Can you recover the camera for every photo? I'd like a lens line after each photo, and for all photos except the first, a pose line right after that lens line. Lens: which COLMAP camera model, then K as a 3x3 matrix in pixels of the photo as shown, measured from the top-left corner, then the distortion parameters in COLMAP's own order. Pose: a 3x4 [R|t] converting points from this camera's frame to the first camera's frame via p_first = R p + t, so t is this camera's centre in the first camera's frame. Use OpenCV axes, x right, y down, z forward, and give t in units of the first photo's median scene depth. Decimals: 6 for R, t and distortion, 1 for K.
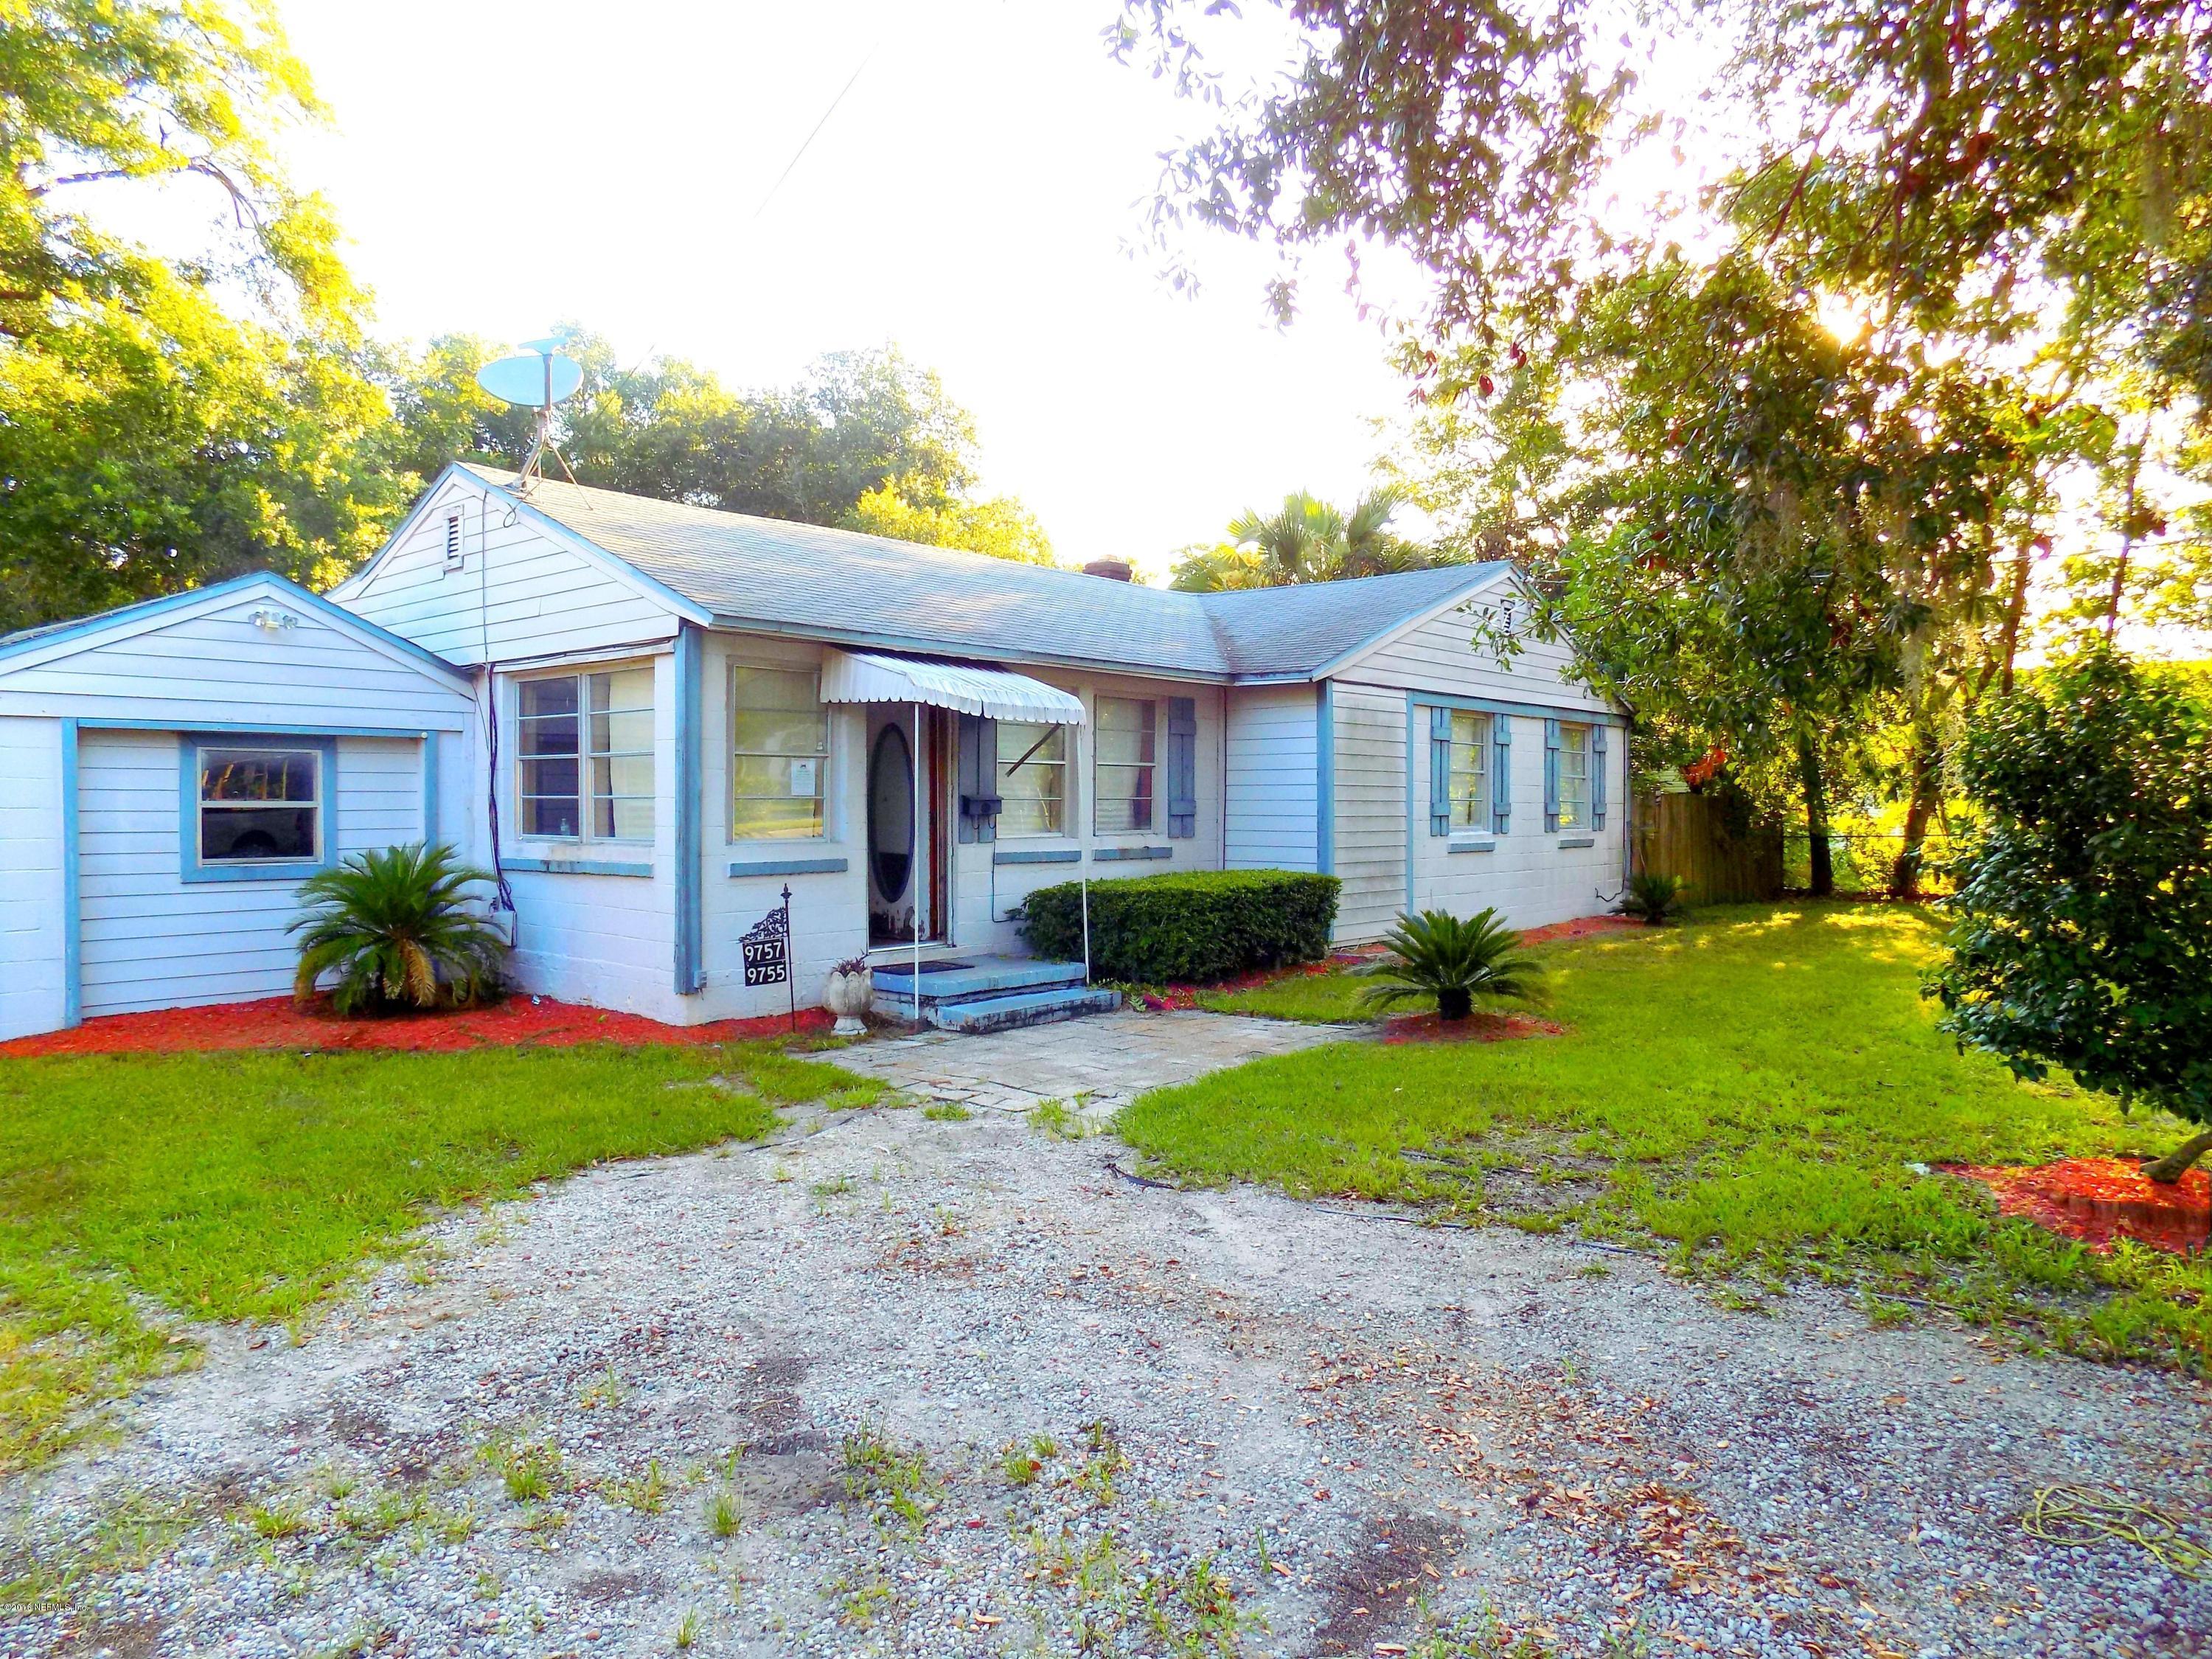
lens RADIAL K [[1489.7, 0, 1122.8], [0, 1489.7, 828.4], [0, 0, 1]] dist [-0.093000, 0.091780]
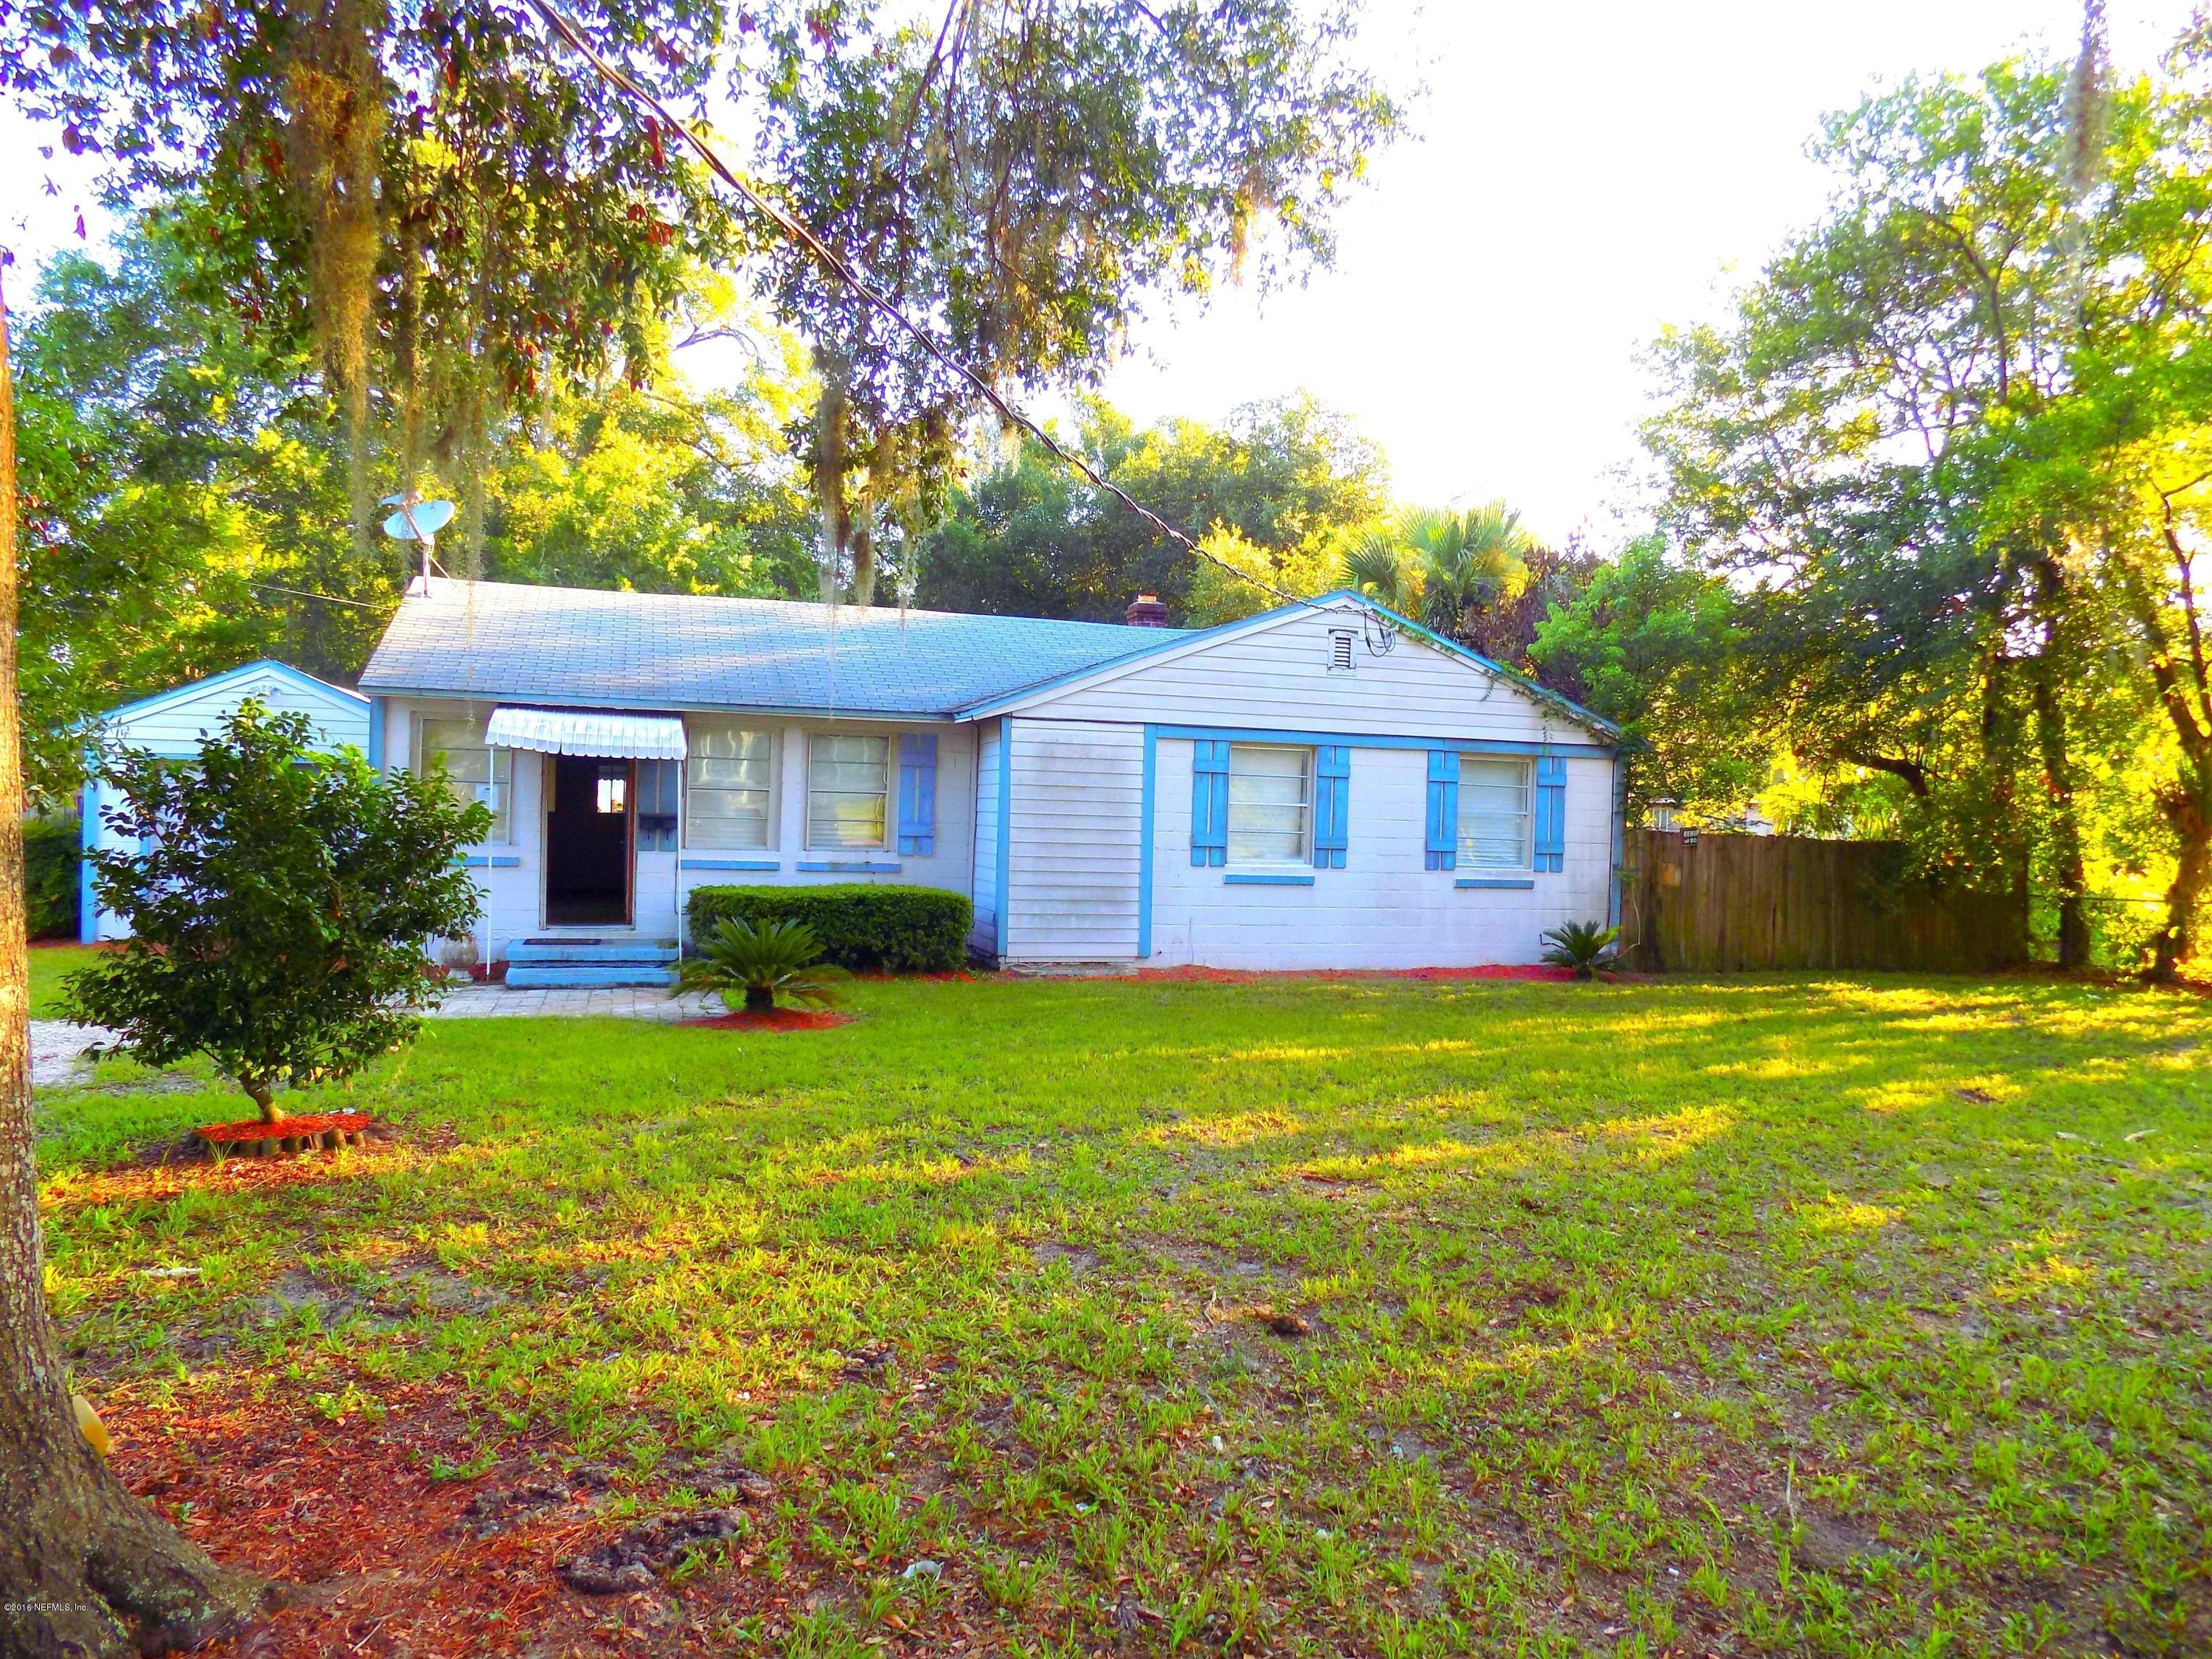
lens RADIAL K [[1489.7, 0, 1122.8], [0, 1489.7, 828.4], [0, 0, 1]] dist [-0.093000, 0.091780]
pose [[0.837922, 0.025460, -0.545196, 0.727267], [-0.034784, 0.999372, -0.006790, -0.012100], [0.544681, 0.024653, 0.838281, 0.112114]]
